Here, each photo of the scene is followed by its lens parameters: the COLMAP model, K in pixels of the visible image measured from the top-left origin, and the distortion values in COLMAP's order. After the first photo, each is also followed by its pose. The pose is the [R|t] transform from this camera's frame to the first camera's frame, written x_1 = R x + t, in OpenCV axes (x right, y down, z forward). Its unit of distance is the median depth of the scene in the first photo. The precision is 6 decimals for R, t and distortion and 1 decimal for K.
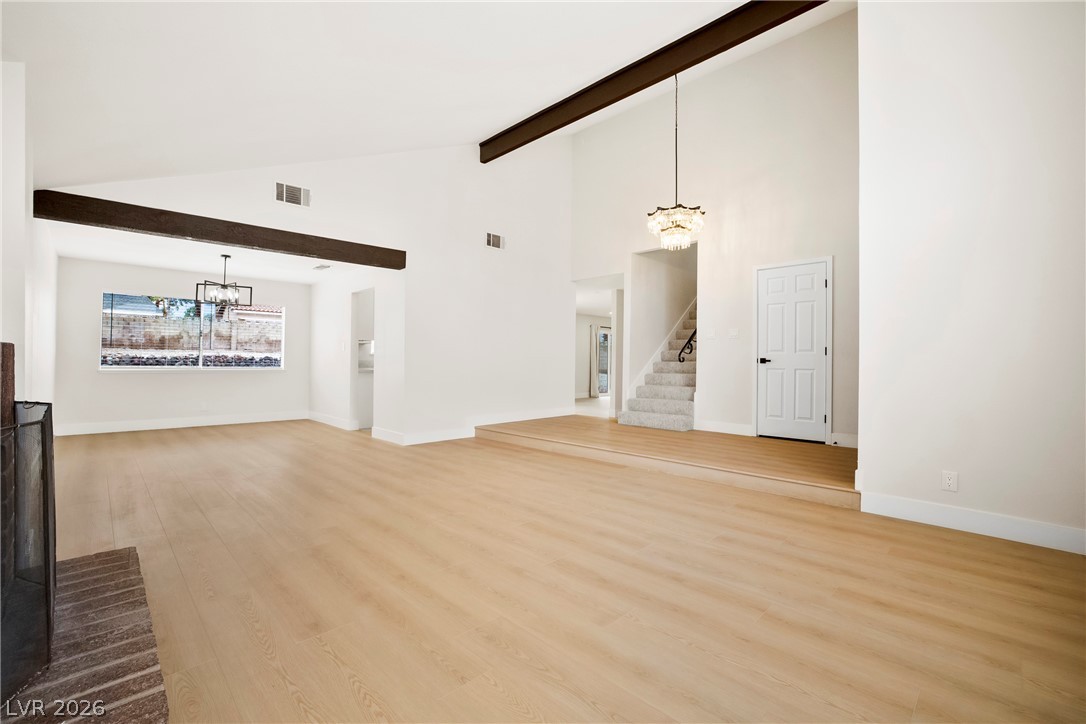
lens RADIAL K [[466.8, 0, 549.1], [0, 466.8, 359.4], [0, 0, 1]] dist [-0.030308, 0.003705]
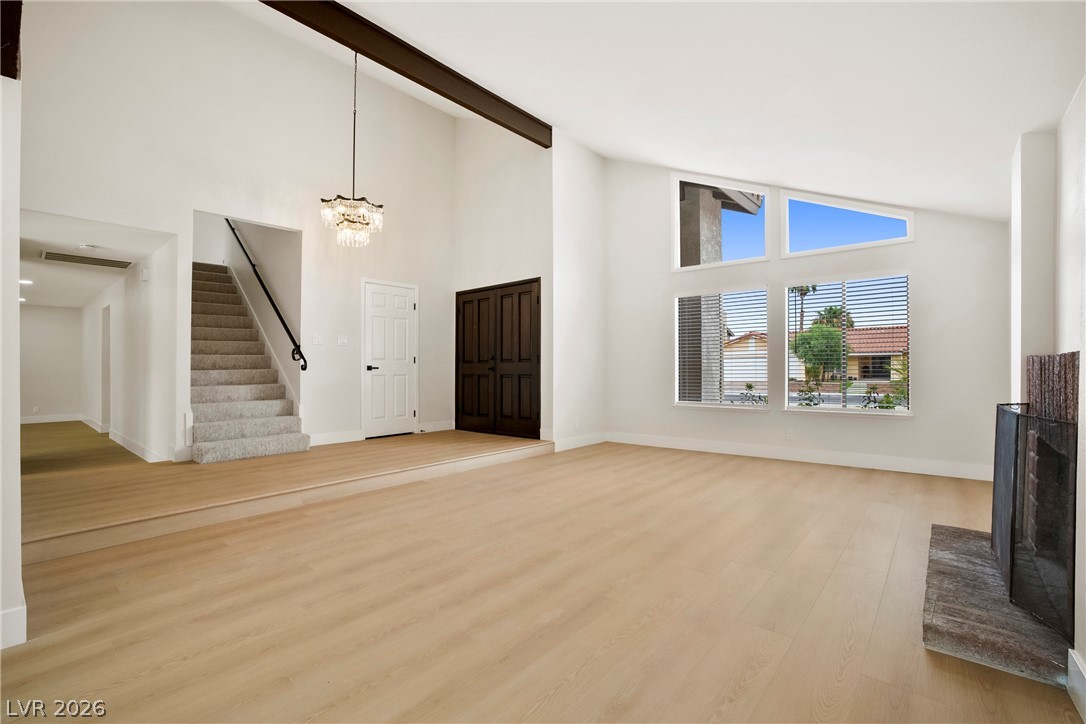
lens RADIAL K [[466.8, 0, 547.6], [0, 466.8, 374.9], [0, 0, 1]] dist [-0.030308, 0.003705]
pose [[-0.071730, -0.018106, 0.997260, -0.579157], [-0.001134, 0.999836, 0.018071, -0.001032], [-0.997423, 0.000166, -0.071738, 0.602891]]
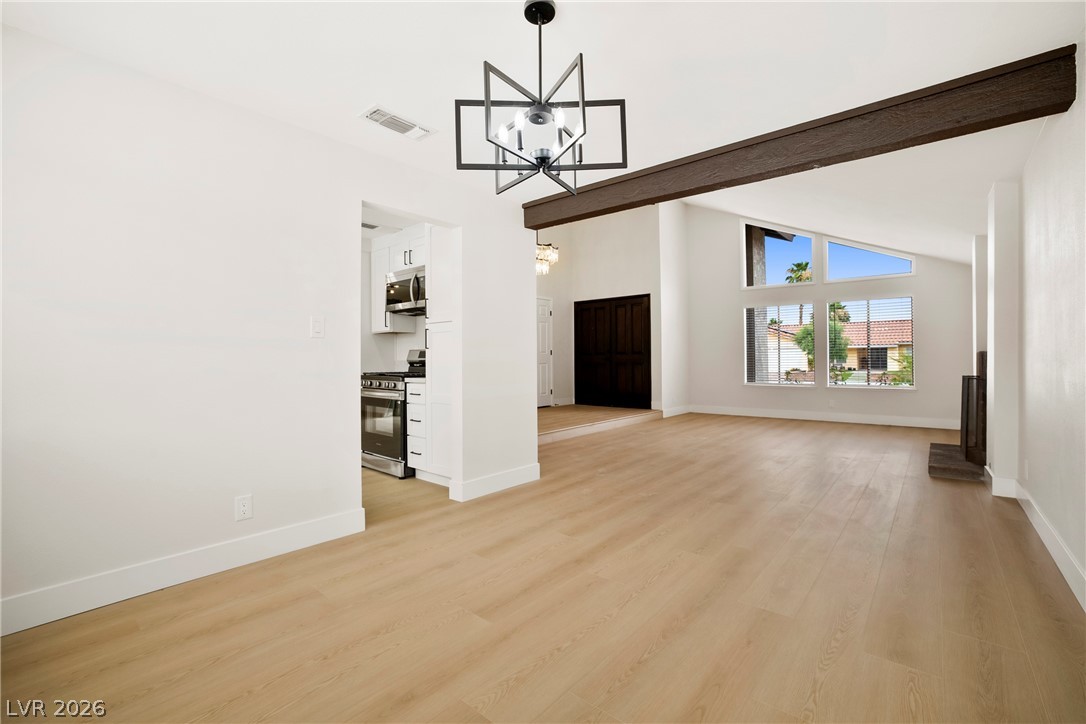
lens RADIAL K [[466.8, 0, 539.2], [0, 466.8, 359.9], [0, 0, 1]] dist [-0.030308, 0.003705]
pose [[-0.068322, -0.005419, 0.997649, -0.942770], [-0.002609, 0.999983, 0.005253, 0.000381], [-0.997660, -0.002244, -0.068335, 0.962169]]
